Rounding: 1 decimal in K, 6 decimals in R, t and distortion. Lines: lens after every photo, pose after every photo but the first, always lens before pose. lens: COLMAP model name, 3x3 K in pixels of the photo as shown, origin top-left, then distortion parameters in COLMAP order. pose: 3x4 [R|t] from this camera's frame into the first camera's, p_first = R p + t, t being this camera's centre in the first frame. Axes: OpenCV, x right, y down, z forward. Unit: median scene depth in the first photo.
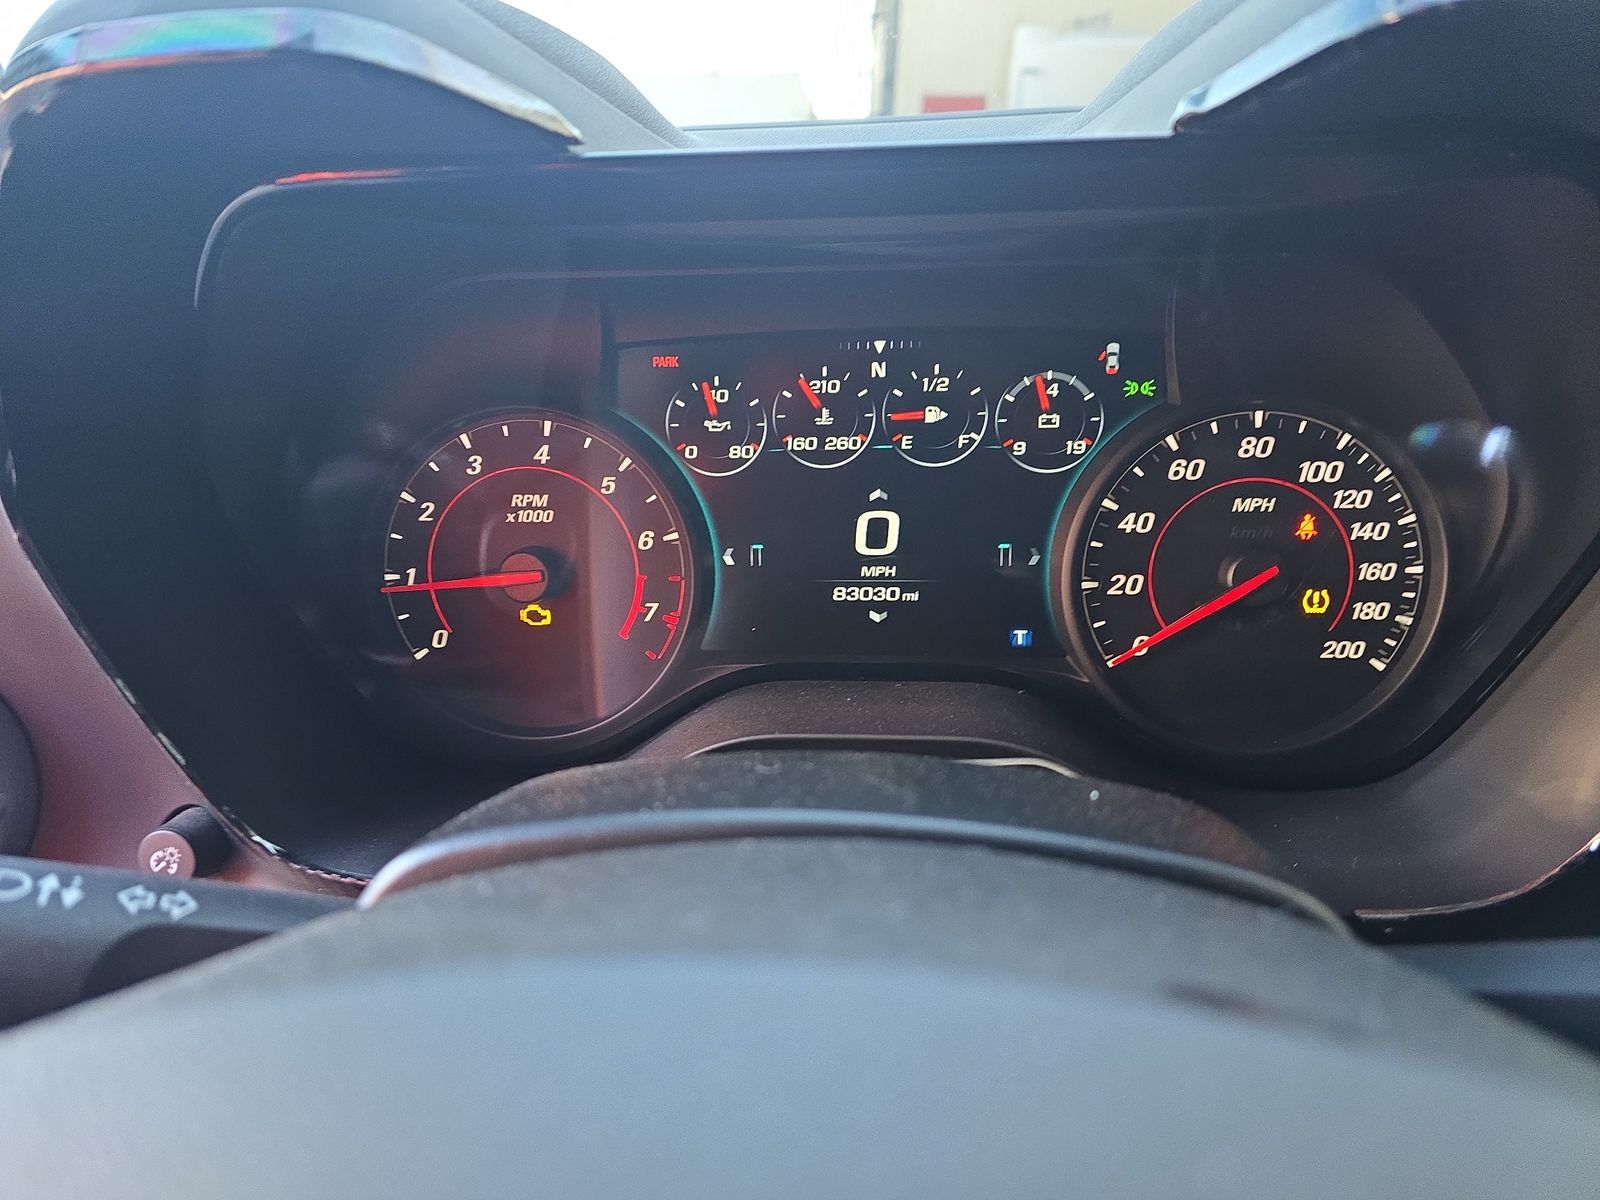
lens RADIAL K [[1090.0, 0, 800.0], [0, 1090.0, 600.0], [0, 0, 1]] dist [0.018732, -0.034730]
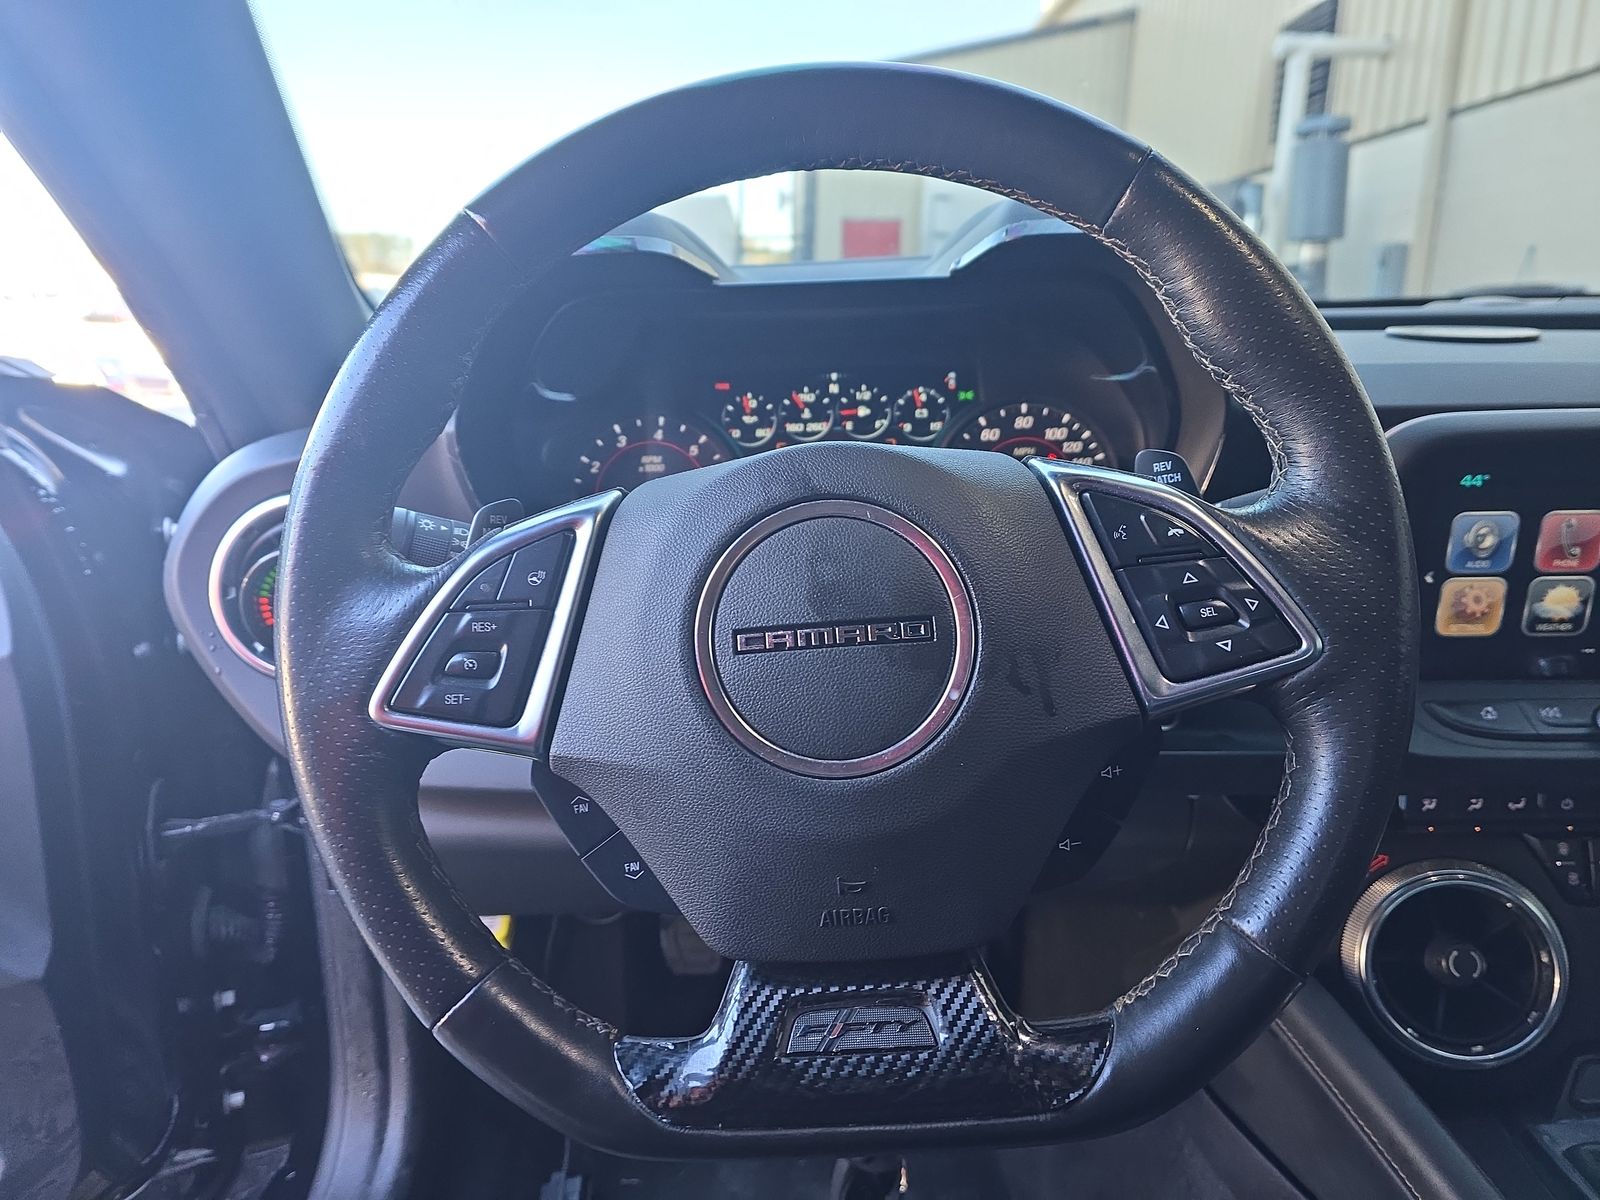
lens RADIAL K [[1090.0, 0, 800.0], [0, 1090.0, 600.0], [0, 0, 1]] dist [0.018732, -0.034730]
pose [[0.997882, -0.022550, 0.061023, -0.115222], [0.028271, 0.995117, -0.094566, 0.345897], [-0.058593, 0.096091, 0.993647, -0.891019]]
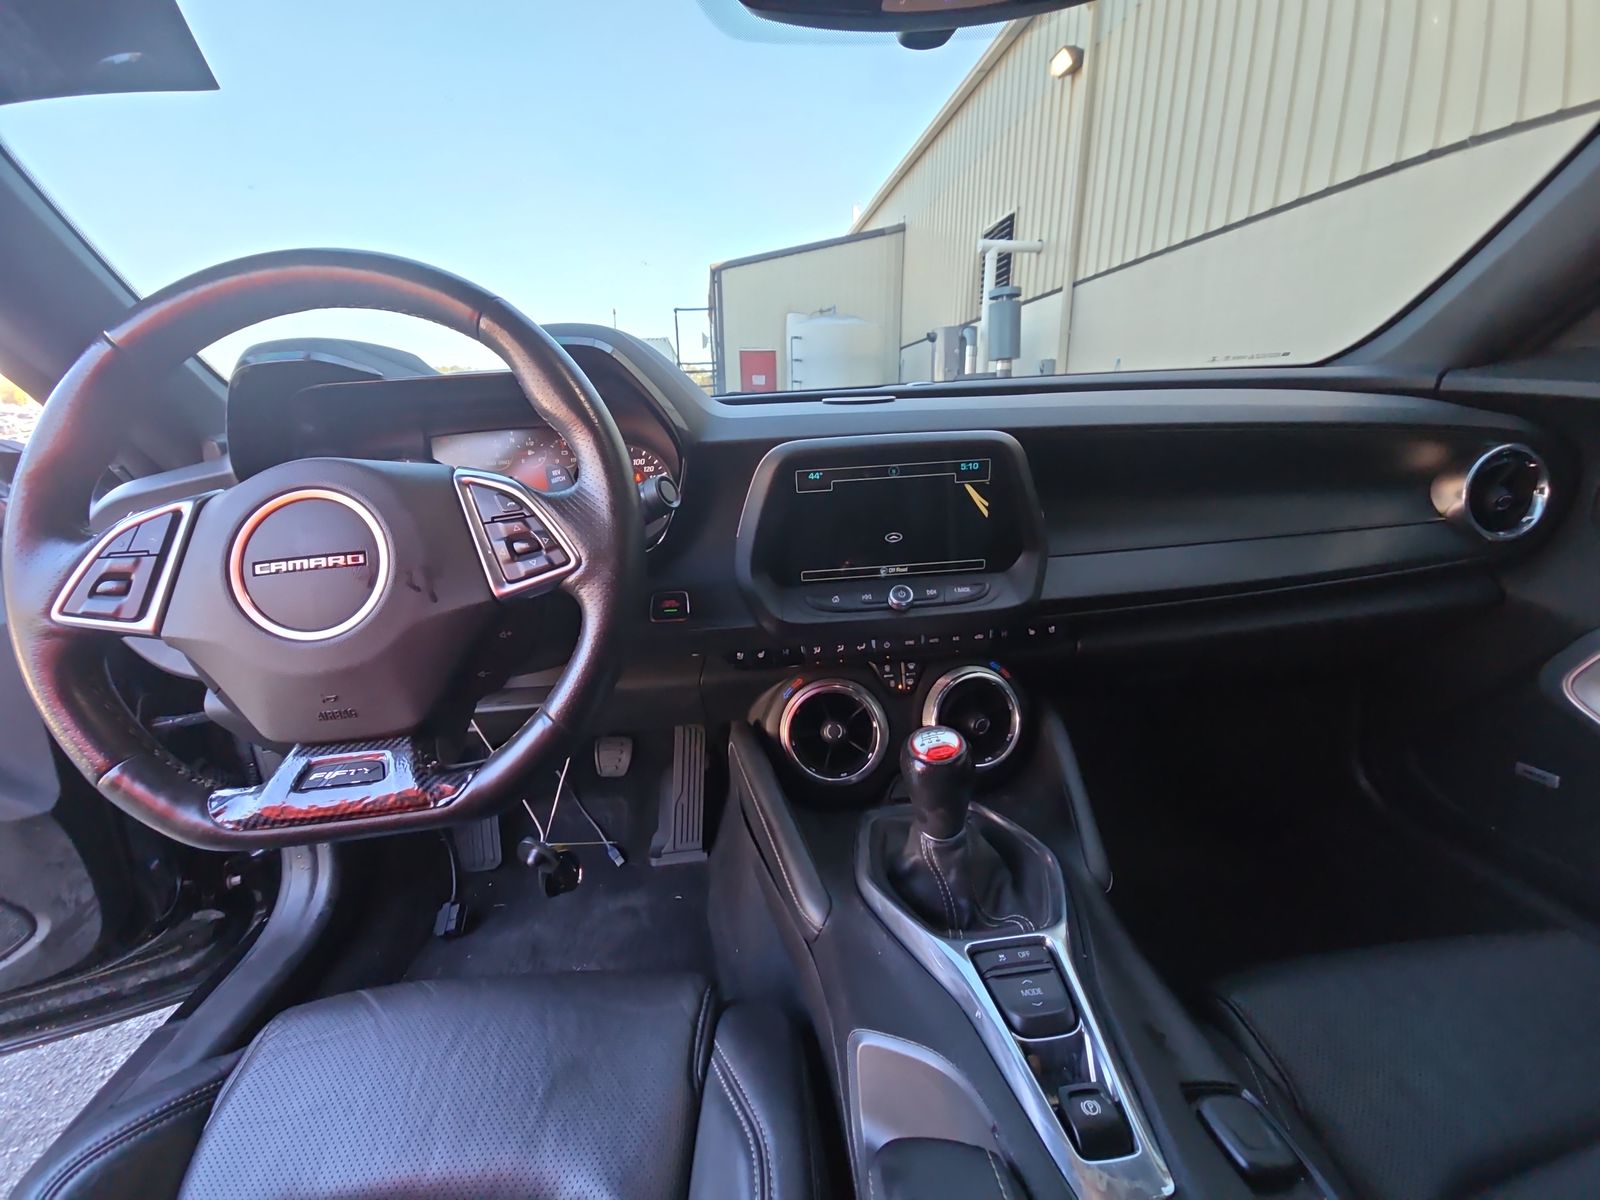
lens RADIAL K [[643.6, 0, 813.8], [0, 643.6, 609.6], [0, 0, 1]] dist [0.000109, -0.007445]
pose [[0.981894, -0.084863, 0.169358, 0.613439], [0.093326, 0.994722, -0.042642, 0.486419], [-0.164845, 0.057676, 0.984632, -1.097370]]
